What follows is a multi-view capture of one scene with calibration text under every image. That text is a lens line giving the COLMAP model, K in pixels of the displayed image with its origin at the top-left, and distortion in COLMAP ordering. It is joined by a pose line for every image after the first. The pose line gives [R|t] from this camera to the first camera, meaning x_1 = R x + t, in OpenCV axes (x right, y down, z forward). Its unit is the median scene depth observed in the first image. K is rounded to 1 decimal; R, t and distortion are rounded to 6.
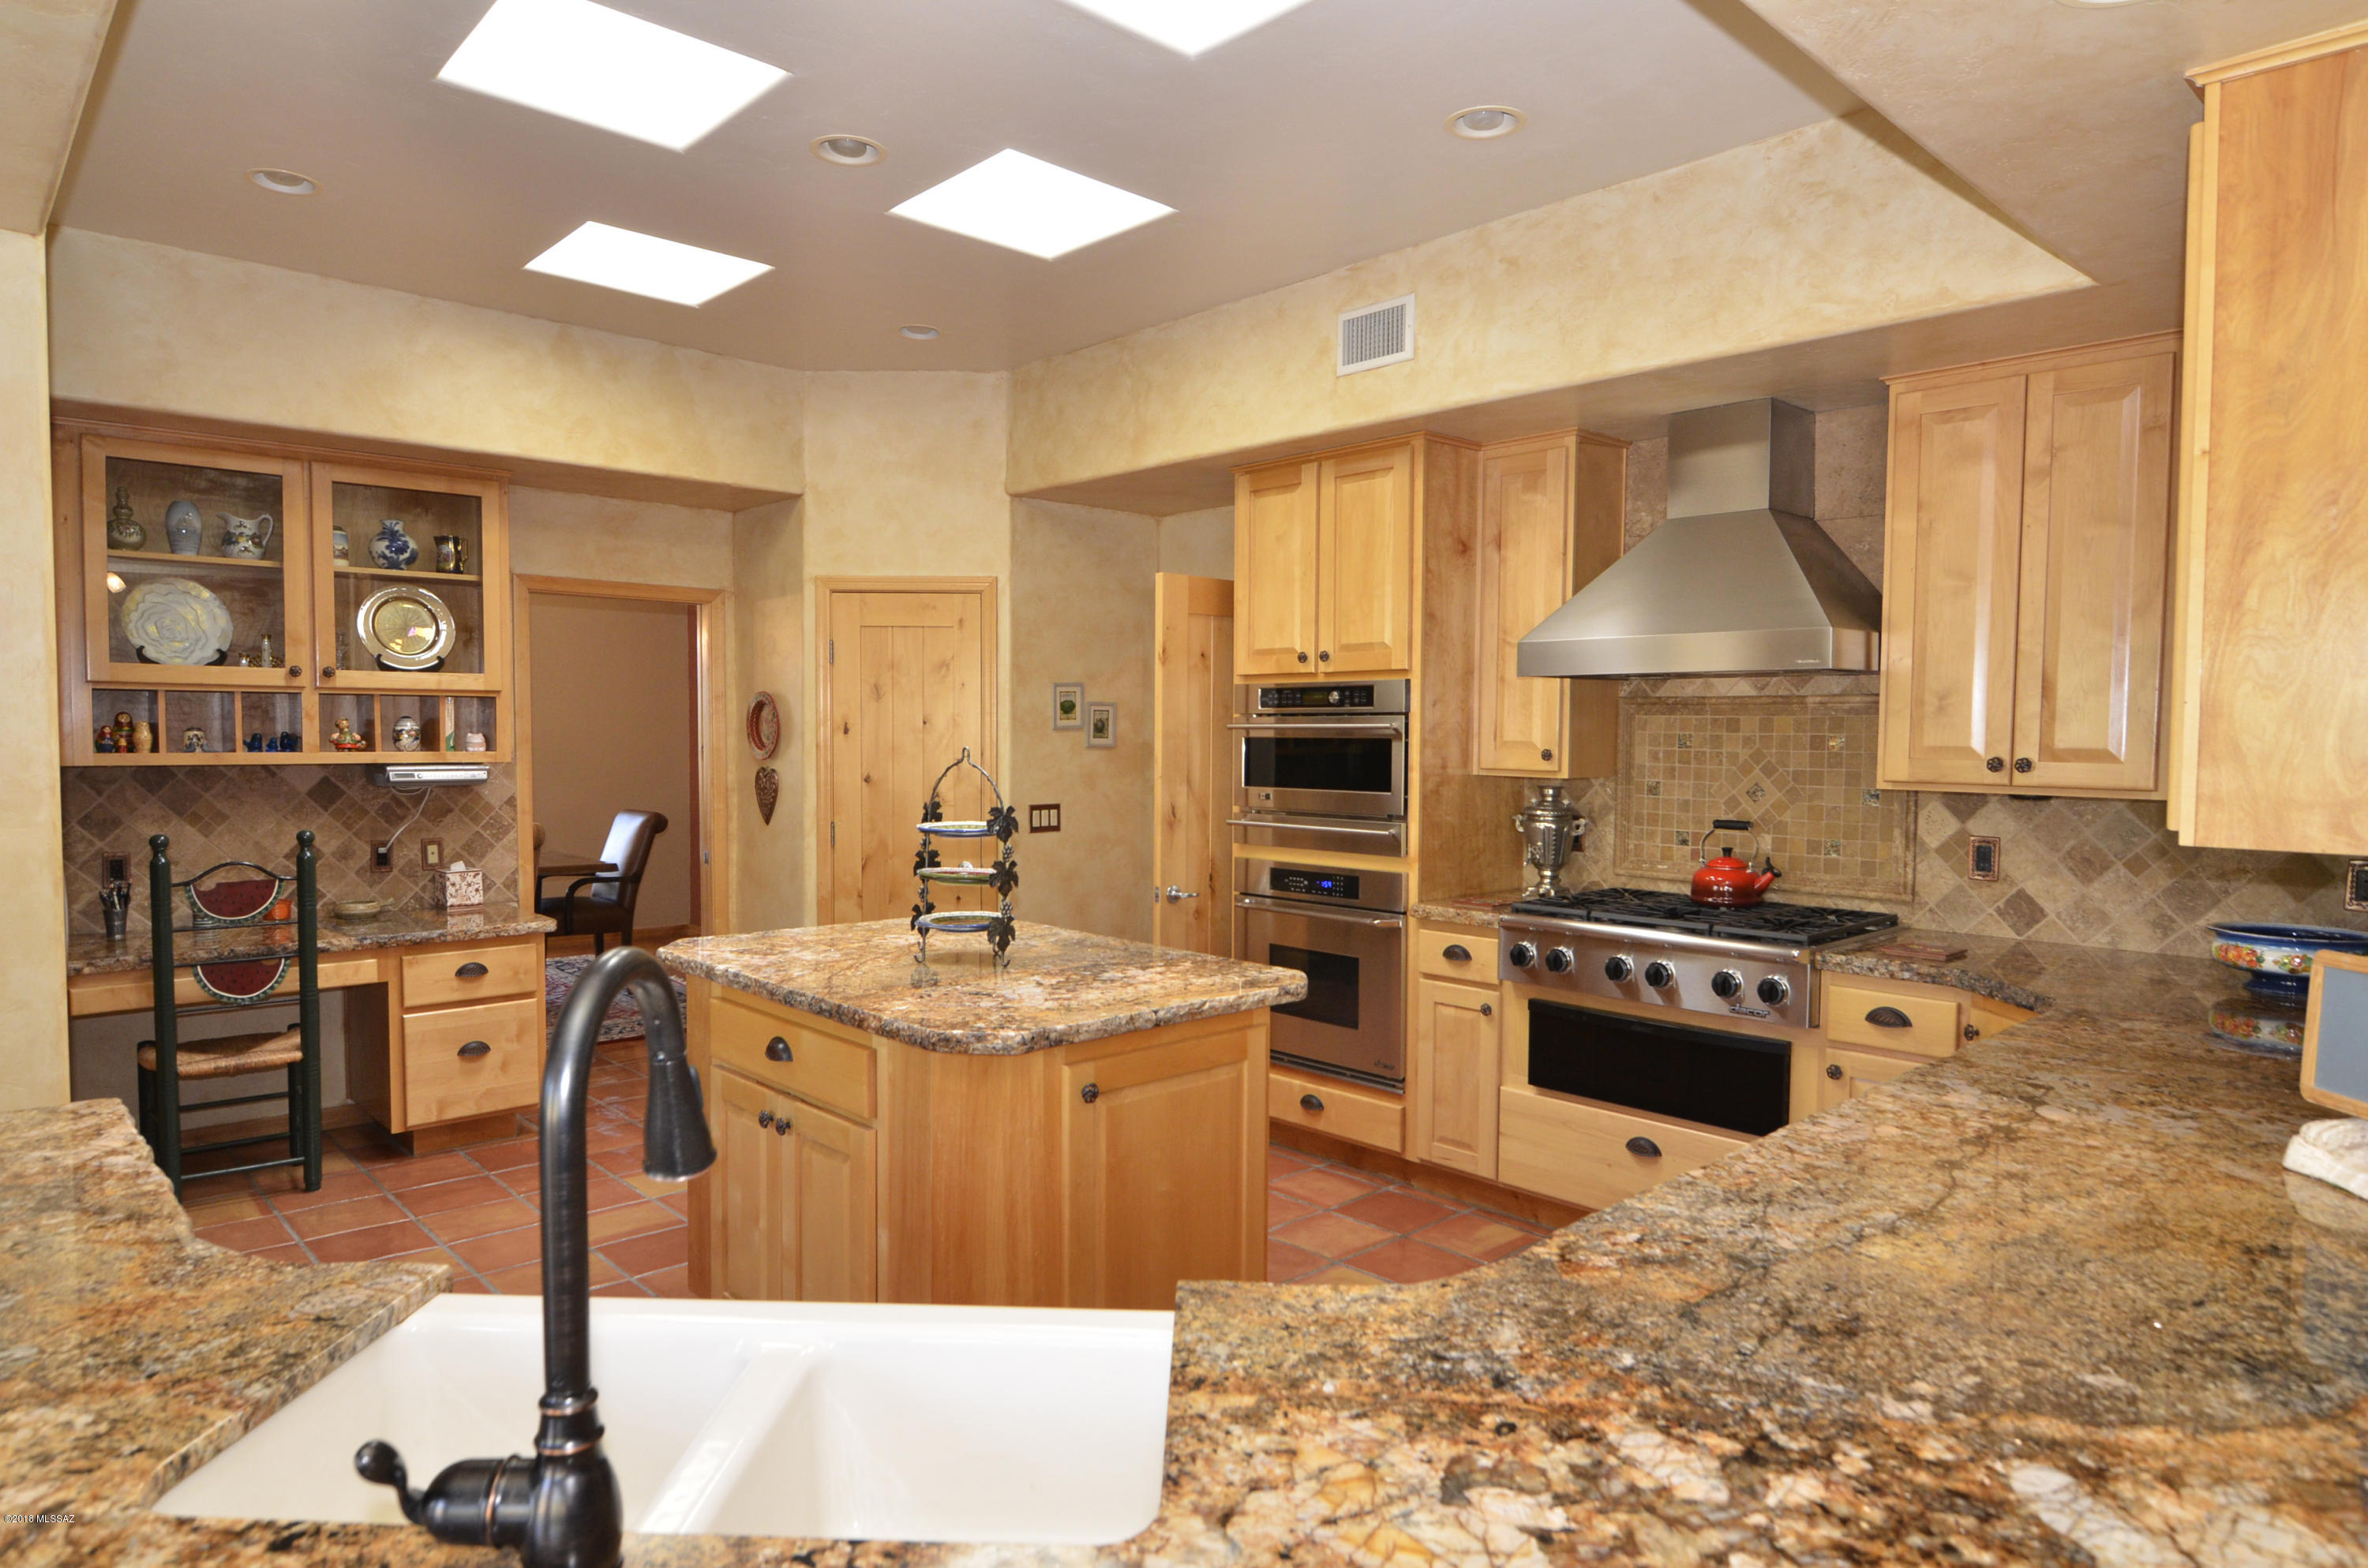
lens RADIAL K [[1393.6, 0, 1176.0], [0, 1393.6, 803.0], [0, 0, 1]] dist [-0.006913, -0.005173]
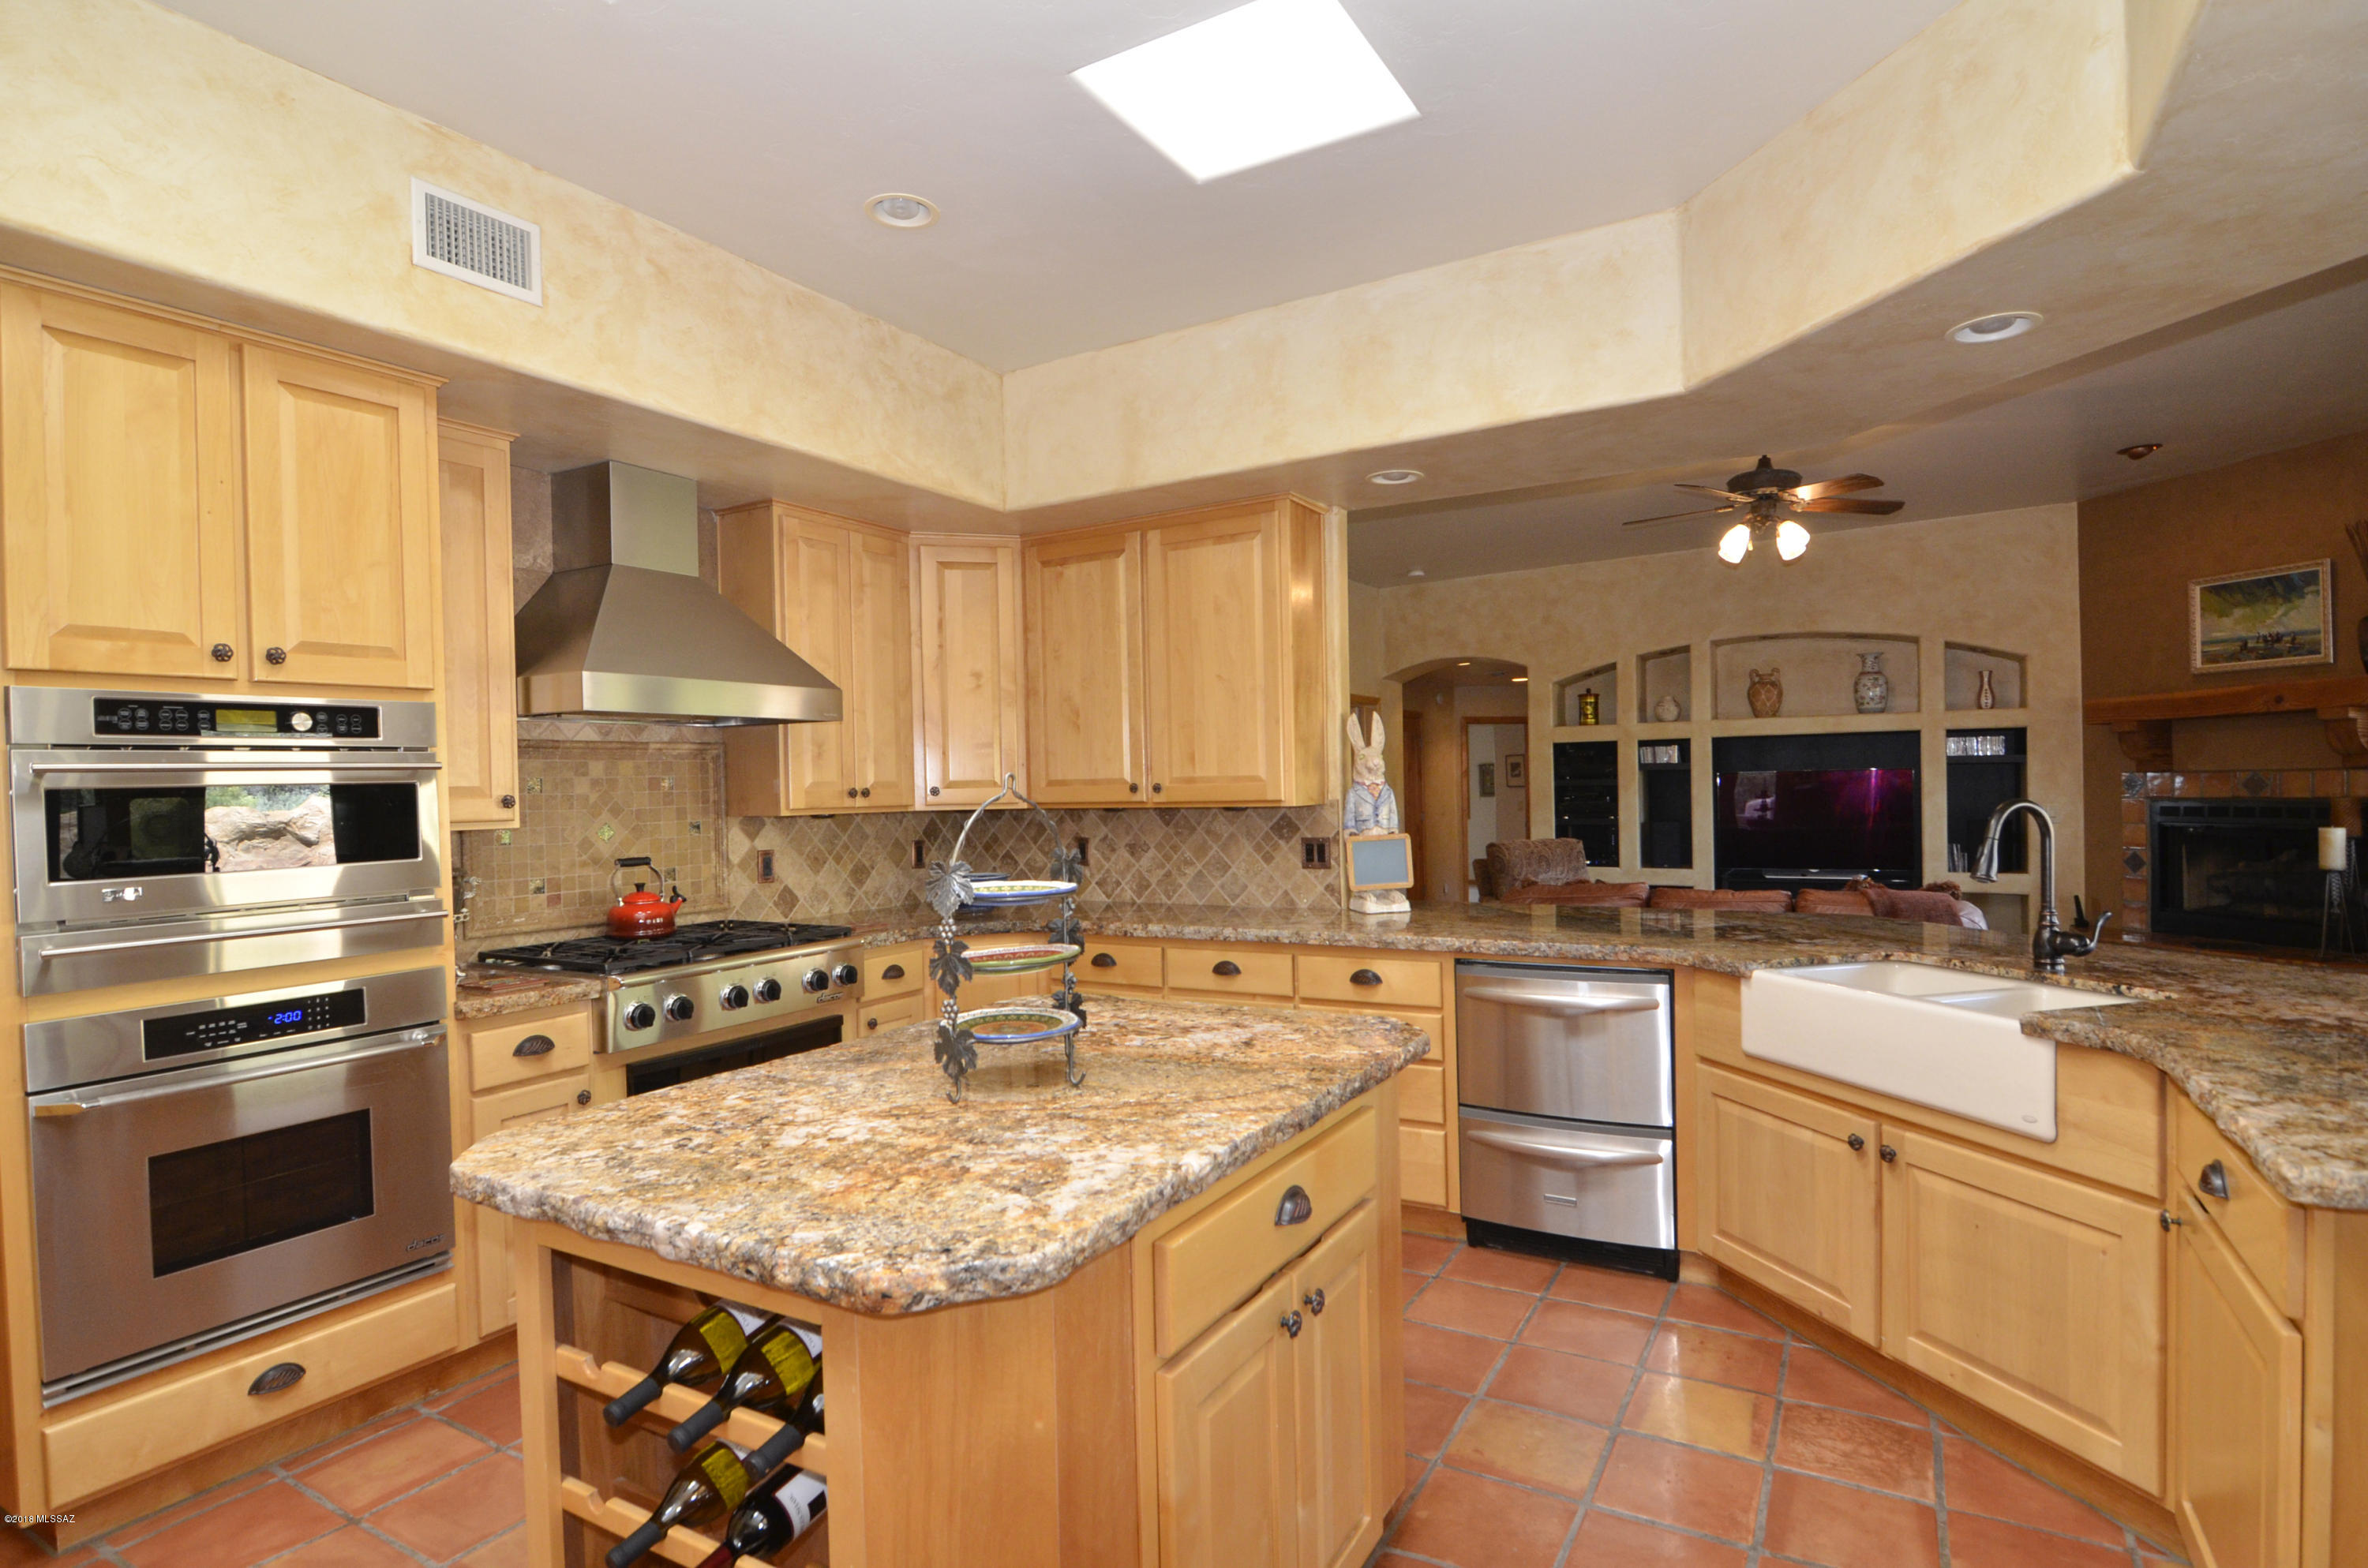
lens RADIAL K [[1200.6, 0, 1188.6], [0, 1200.6, 801.0], [0, 0, 1]] dist [-0.012241, -0.006750]
pose [[-0.291067, -0.014277, 0.956596, -0.583018], [0.072630, 0.996673, 0.036975, -0.032927], [-0.953942, 0.080239, -0.289061, 0.843173]]
